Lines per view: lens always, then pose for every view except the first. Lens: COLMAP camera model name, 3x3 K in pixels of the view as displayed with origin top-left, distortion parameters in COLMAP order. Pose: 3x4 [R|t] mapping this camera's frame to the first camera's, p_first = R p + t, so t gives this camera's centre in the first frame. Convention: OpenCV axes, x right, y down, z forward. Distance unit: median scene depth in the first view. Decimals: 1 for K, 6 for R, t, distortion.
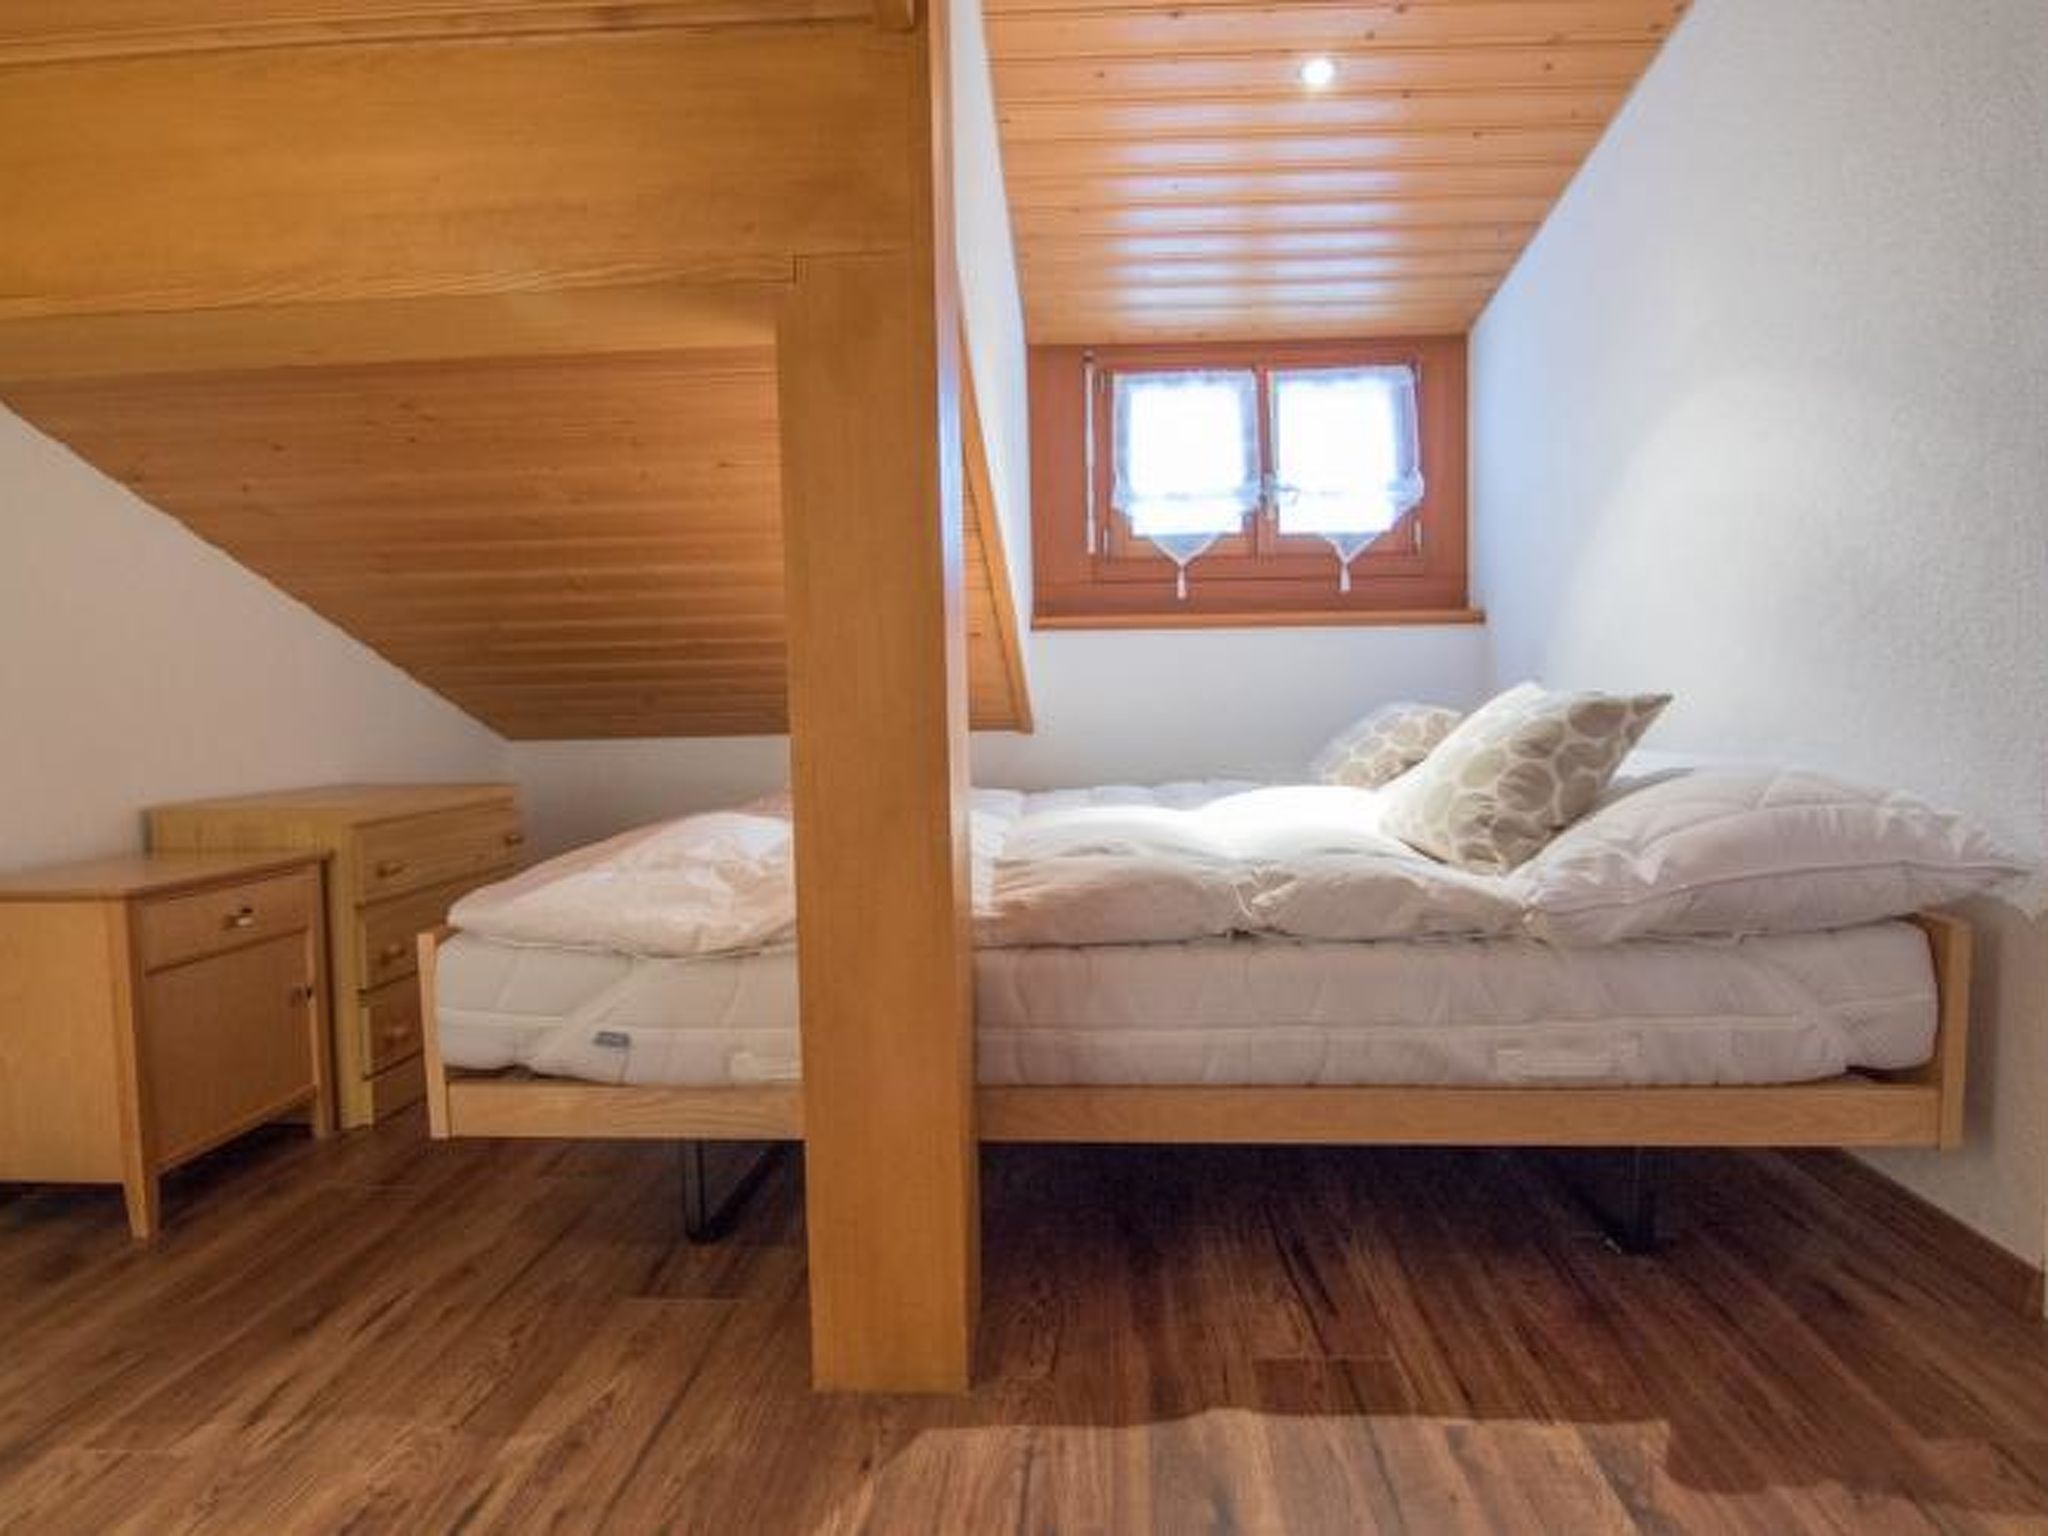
lens RADIAL K [[1164.9, 0, 1035.8], [0, 1164.9, 764.7], [0, 0, 1]] dist [0.004227, -0.015975]
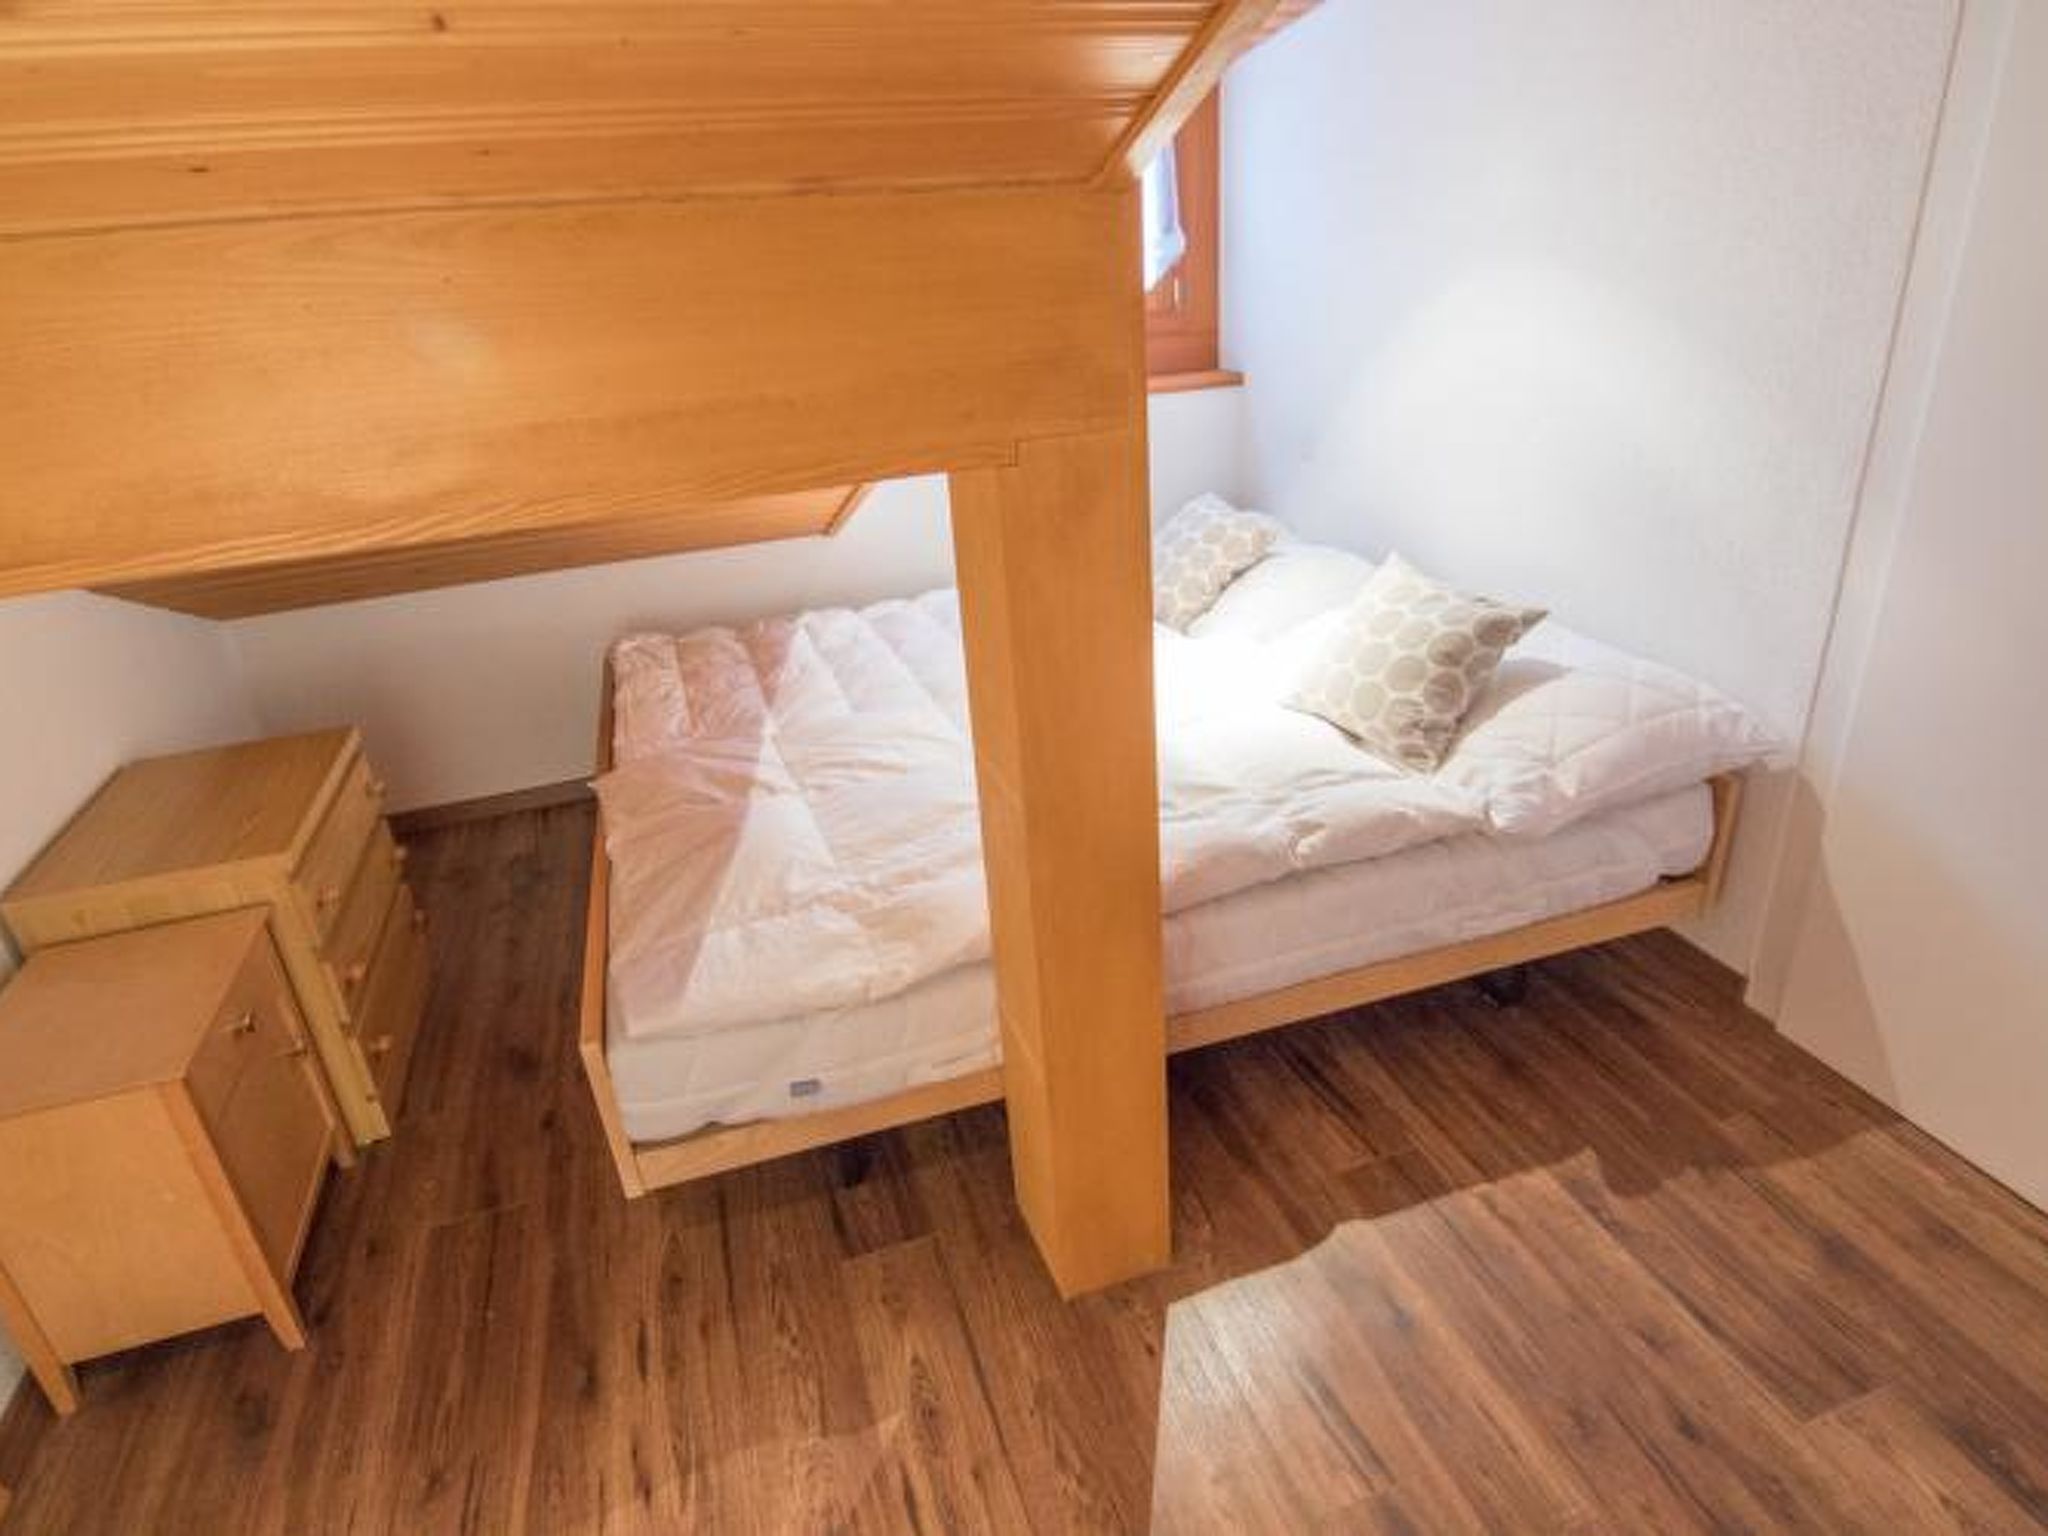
lens RADIAL K [[1164.9, 0, 1035.8], [0, 1164.9, 764.7], [0, 0, 1]] dist [0.004227, -0.015975]
pose [[0.926592, -0.191131, 0.323877, -0.487411], [0.065320, 0.929924, 0.361903, -0.465491], [-0.370352, -0.314181, 0.874145, 0.045152]]
